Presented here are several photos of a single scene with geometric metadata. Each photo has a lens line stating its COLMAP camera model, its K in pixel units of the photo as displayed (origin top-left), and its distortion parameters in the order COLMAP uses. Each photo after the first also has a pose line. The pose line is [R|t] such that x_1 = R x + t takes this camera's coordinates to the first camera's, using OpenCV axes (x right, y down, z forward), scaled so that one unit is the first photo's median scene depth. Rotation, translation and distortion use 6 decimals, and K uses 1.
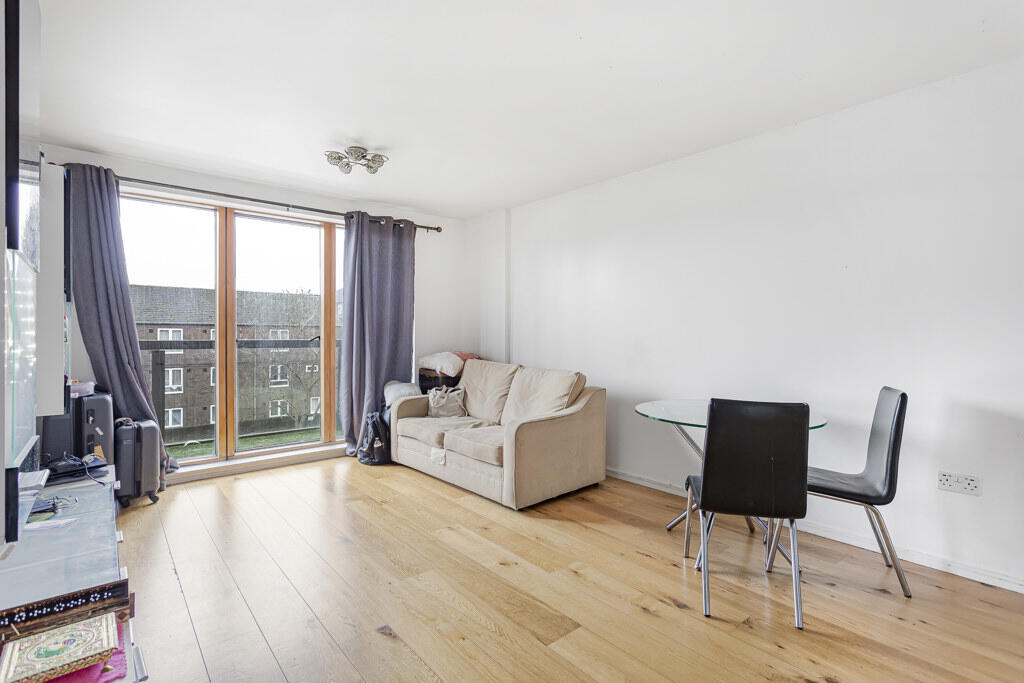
lens RADIAL K [[490.3, 0, 513.2], [0, 490.3, 338.4], [0, 0, 1]] dist [0.004600, 0.000344]
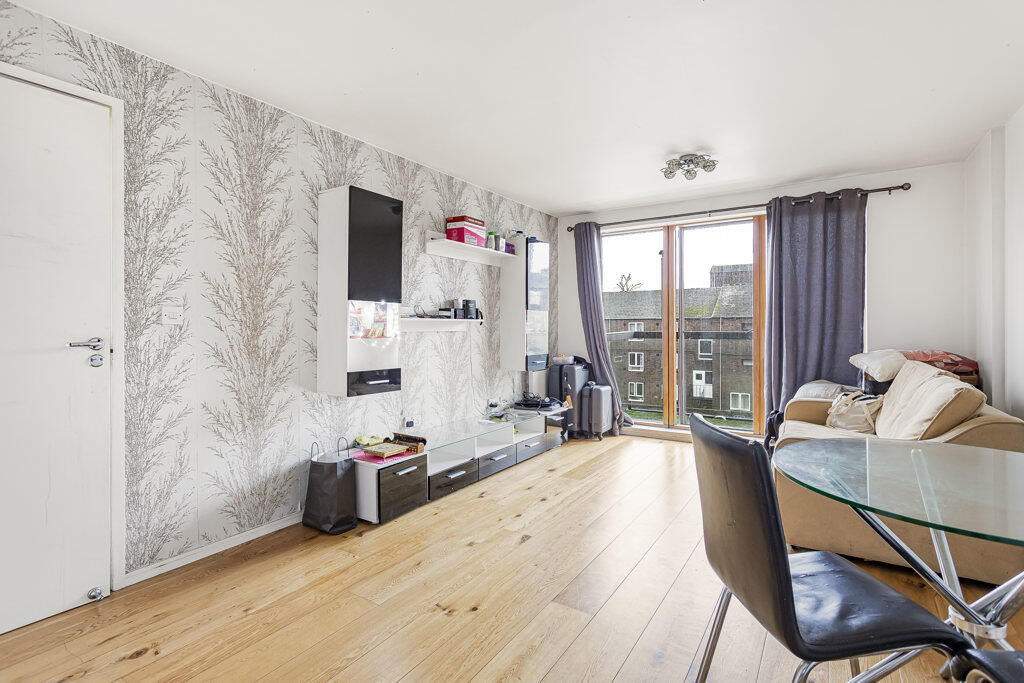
lens RADIAL K [[490.3, 0, 508.0], [0, 490.3, 327.0], [0, 0, 1]] dist [0.004600, 0.000344]
pose [[0.289251, -0.003879, -0.957245, 0.483139], [-0.007413, 0.999953, -0.006292, 0.002262], [0.957225, 0.008916, 0.289209, 0.246202]]
